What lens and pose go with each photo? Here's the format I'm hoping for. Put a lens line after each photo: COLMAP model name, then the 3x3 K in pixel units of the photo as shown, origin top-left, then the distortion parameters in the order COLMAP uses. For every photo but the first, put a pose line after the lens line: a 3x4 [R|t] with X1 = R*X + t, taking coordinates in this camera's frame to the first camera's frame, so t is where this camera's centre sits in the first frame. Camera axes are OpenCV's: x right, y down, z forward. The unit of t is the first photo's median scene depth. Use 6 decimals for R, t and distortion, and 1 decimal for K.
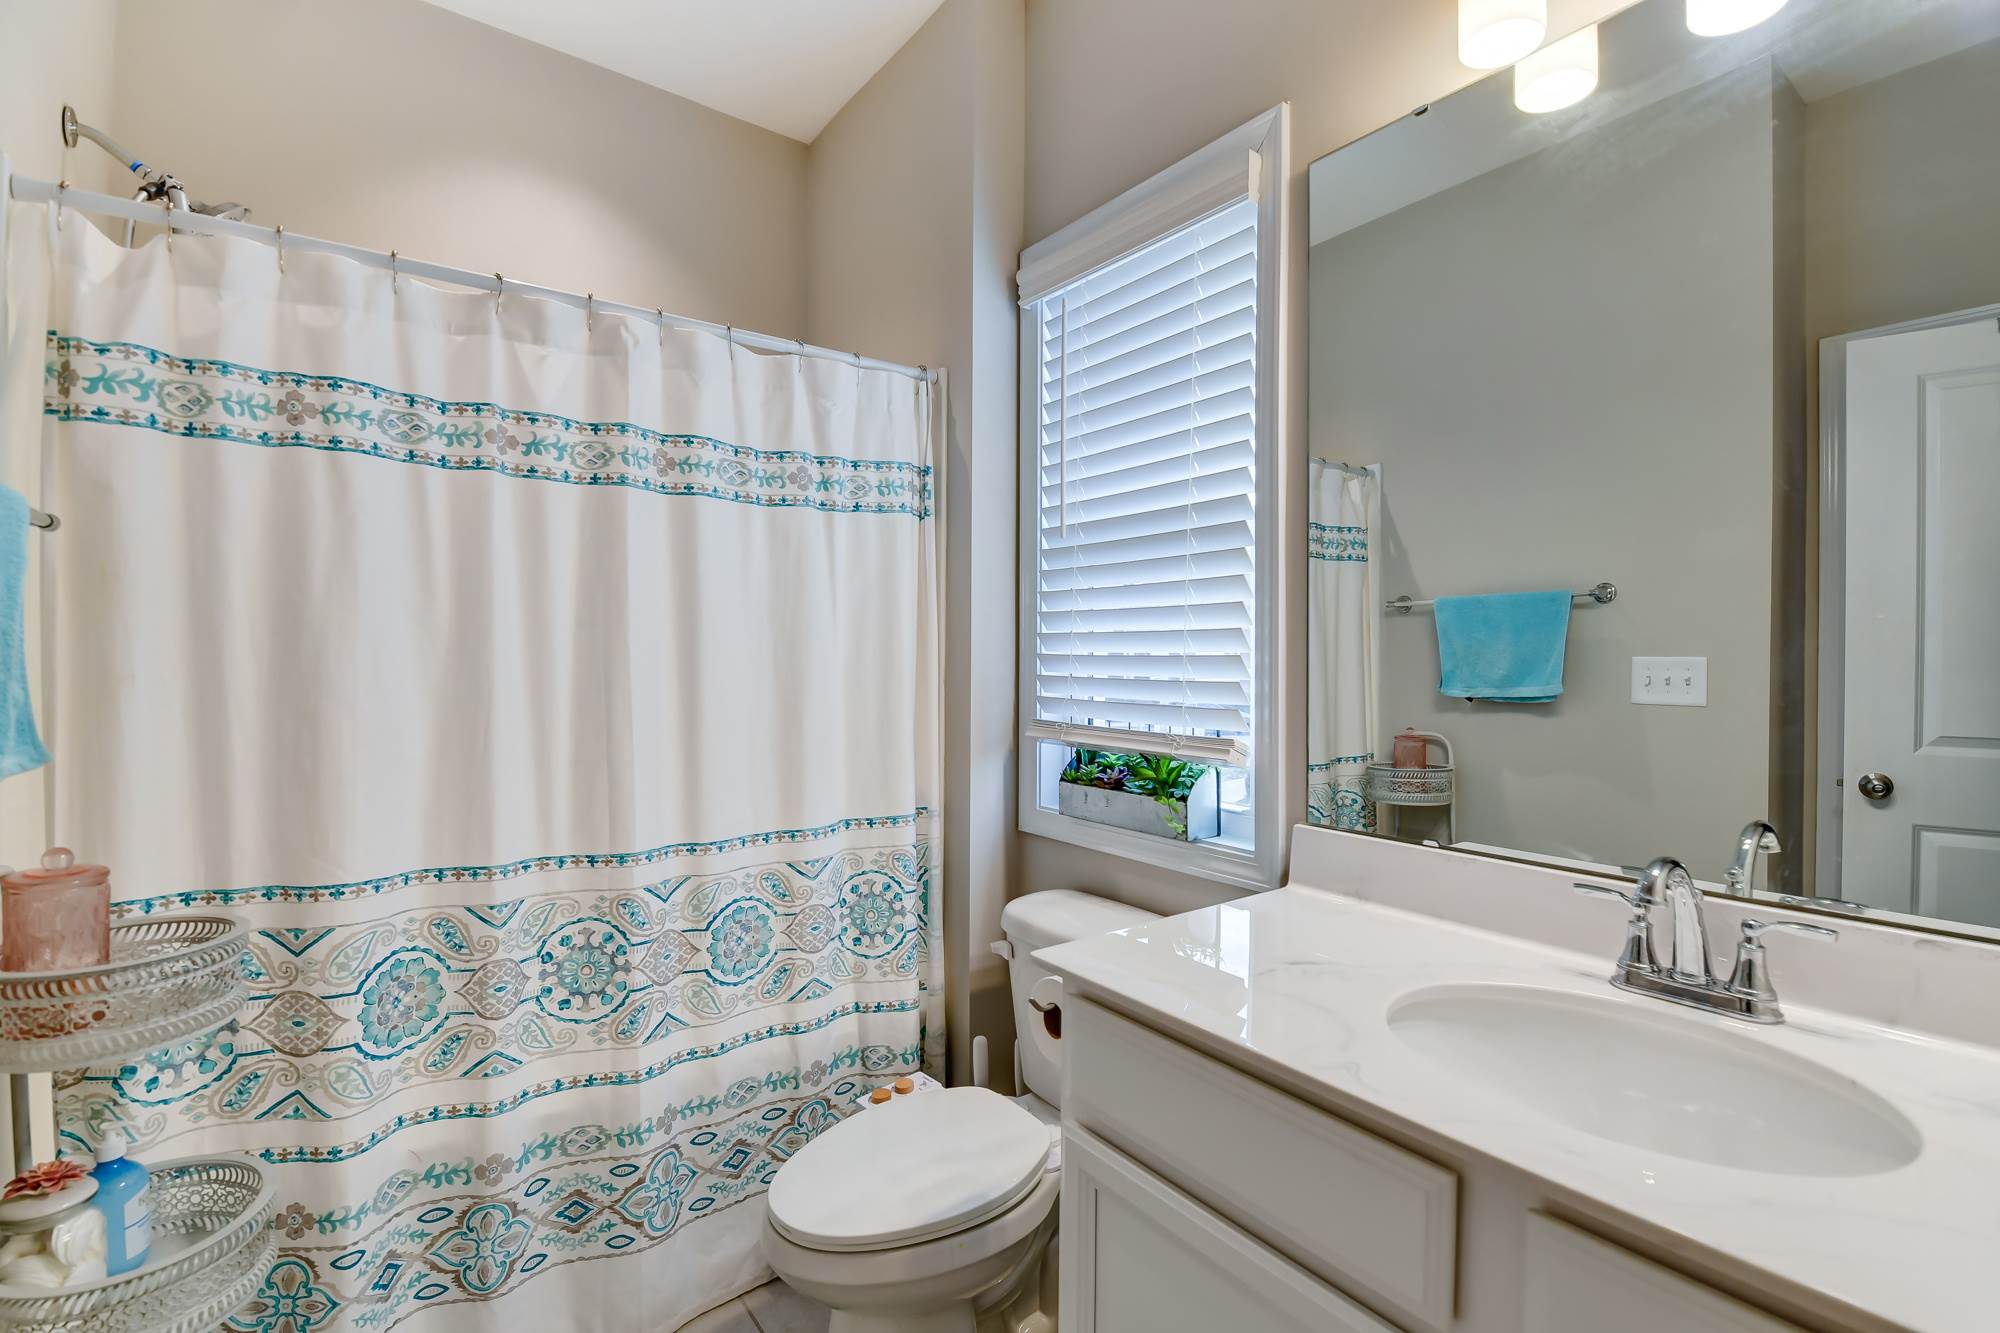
lens RADIAL K [[897.3, 0, 999.9], [0, 897.3, 653.3], [0, 0, 1]] dist [0.056592, -0.019220]
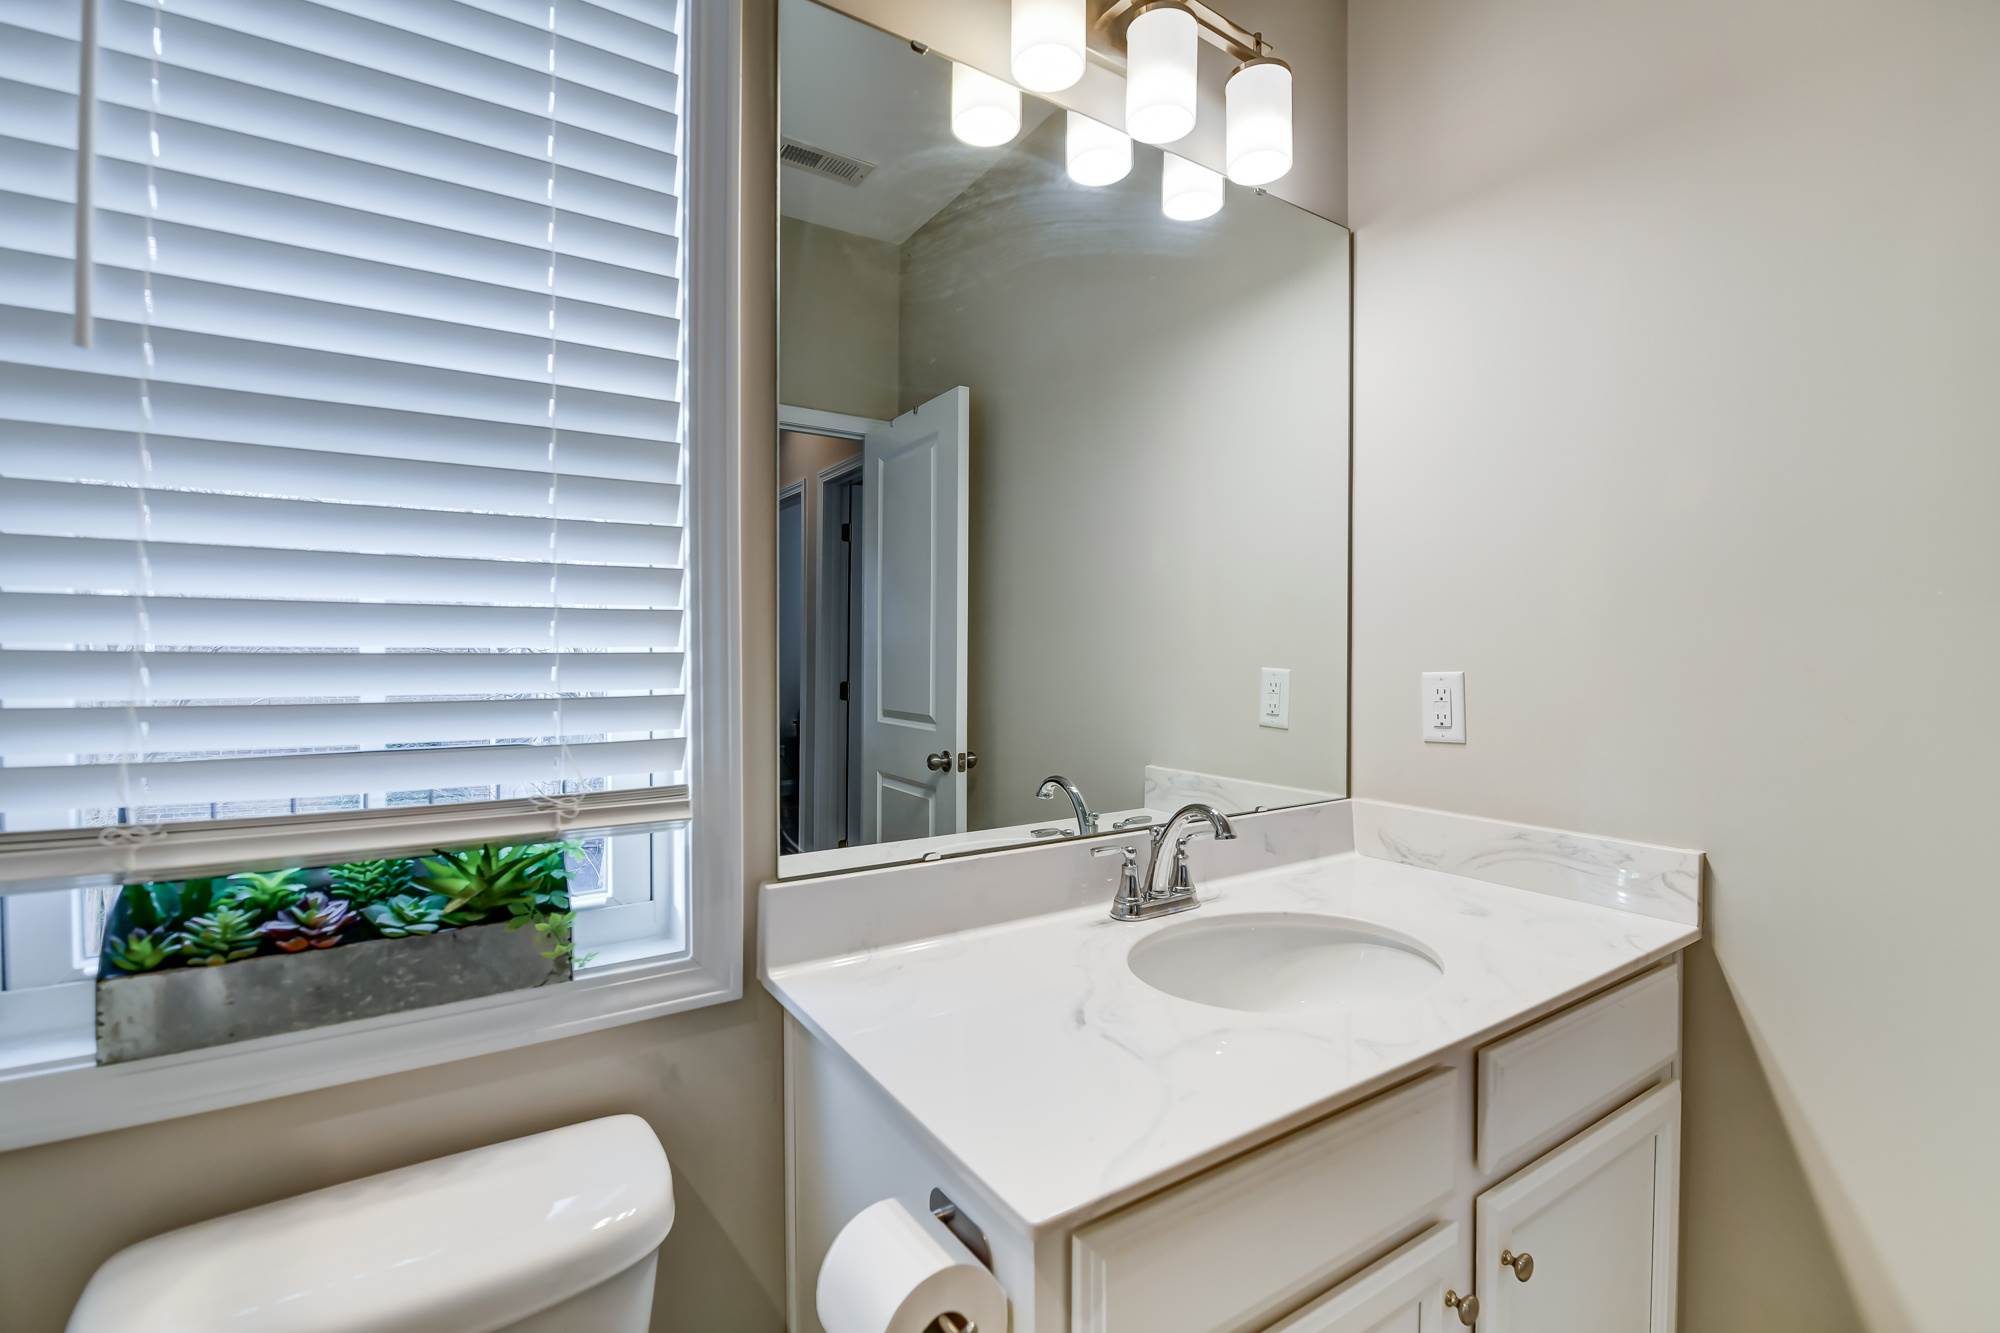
lens RADIAL K [[912.9, 0, 1008.3], [0, 912.9, 658.4], [0, 0, 1]] dist [0.017562, -0.020419]
pose [[0.051997, -0.008327, 0.998613, -0.339254], [-0.003363, 0.999958, 0.008513, 0.000059], [-0.998642, -0.003801, 0.051967, 0.669461]]
